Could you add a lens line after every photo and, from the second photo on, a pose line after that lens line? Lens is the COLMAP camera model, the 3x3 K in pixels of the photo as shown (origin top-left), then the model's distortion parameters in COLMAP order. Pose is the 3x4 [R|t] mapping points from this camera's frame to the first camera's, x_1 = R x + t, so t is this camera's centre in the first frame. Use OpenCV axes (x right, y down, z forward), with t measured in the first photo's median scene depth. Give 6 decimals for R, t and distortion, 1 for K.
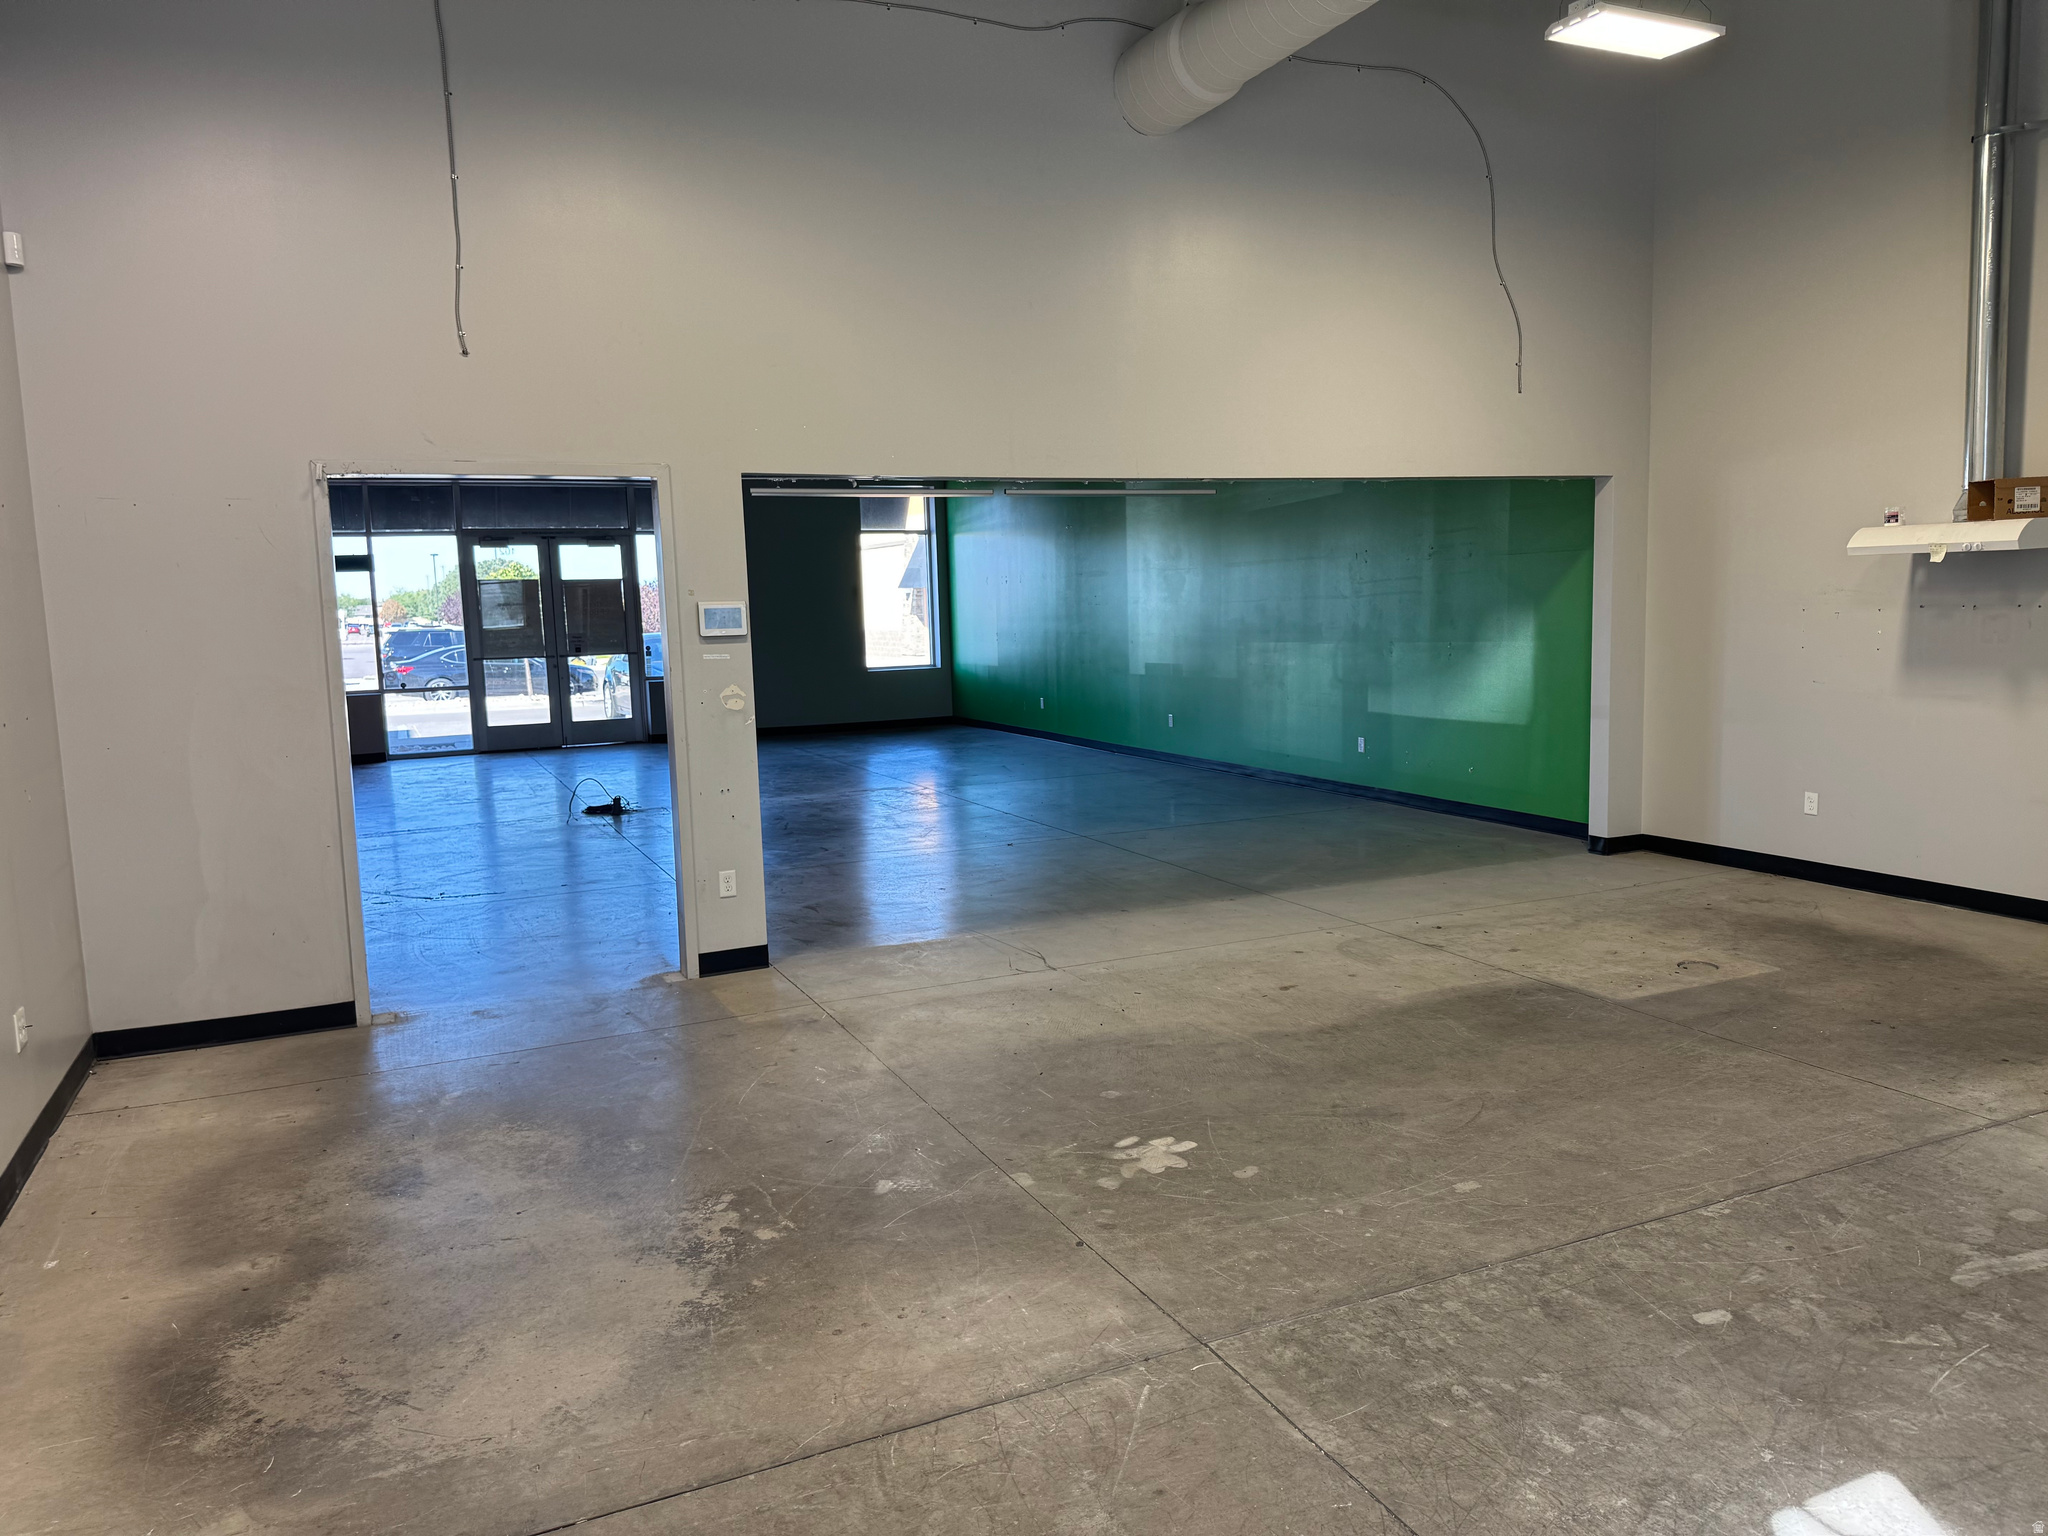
lens RADIAL K [[1436.8, 0, 1024.6], [0, 1436.8, 767.6], [0, 0, 1]] dist [0.027111, -0.031222]
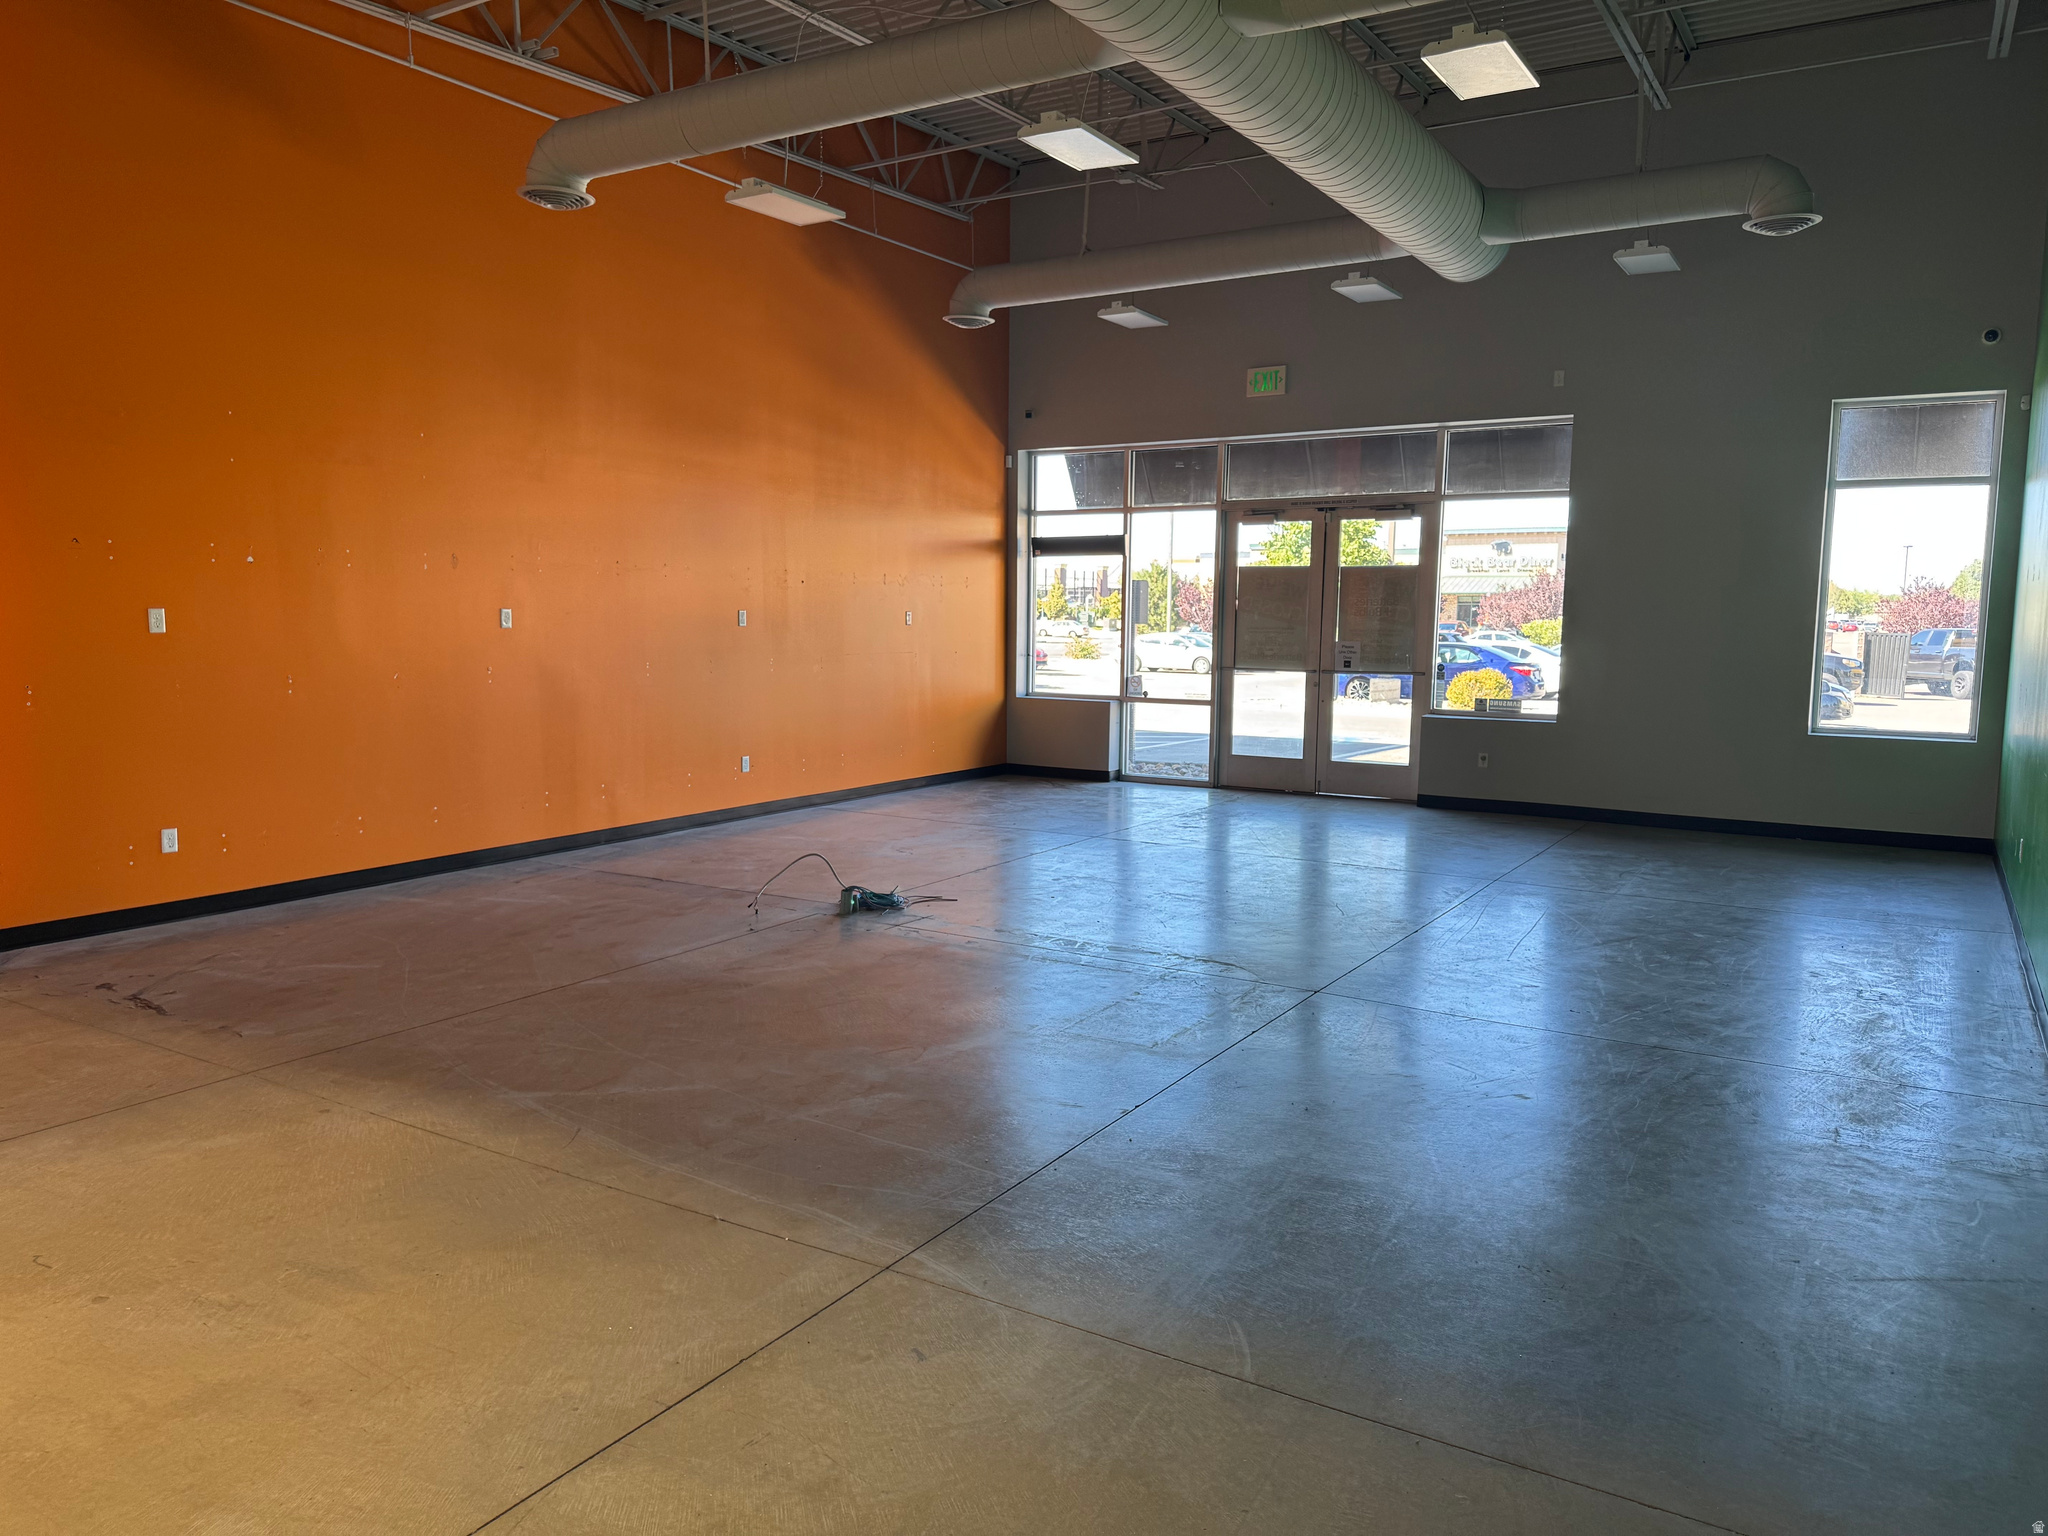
lens RADIAL K [[1436.8, 0, 1034.0], [0, 1436.8, 765.2], [0, 0, 1]] dist [0.027111, -0.031222]
pose [[0.561844, 0.120807, -0.818375, 0.204330], [-0.115723, 0.991030, 0.066846, -0.062534], [0.819109, 0.057148, 0.570784, 0.471202]]
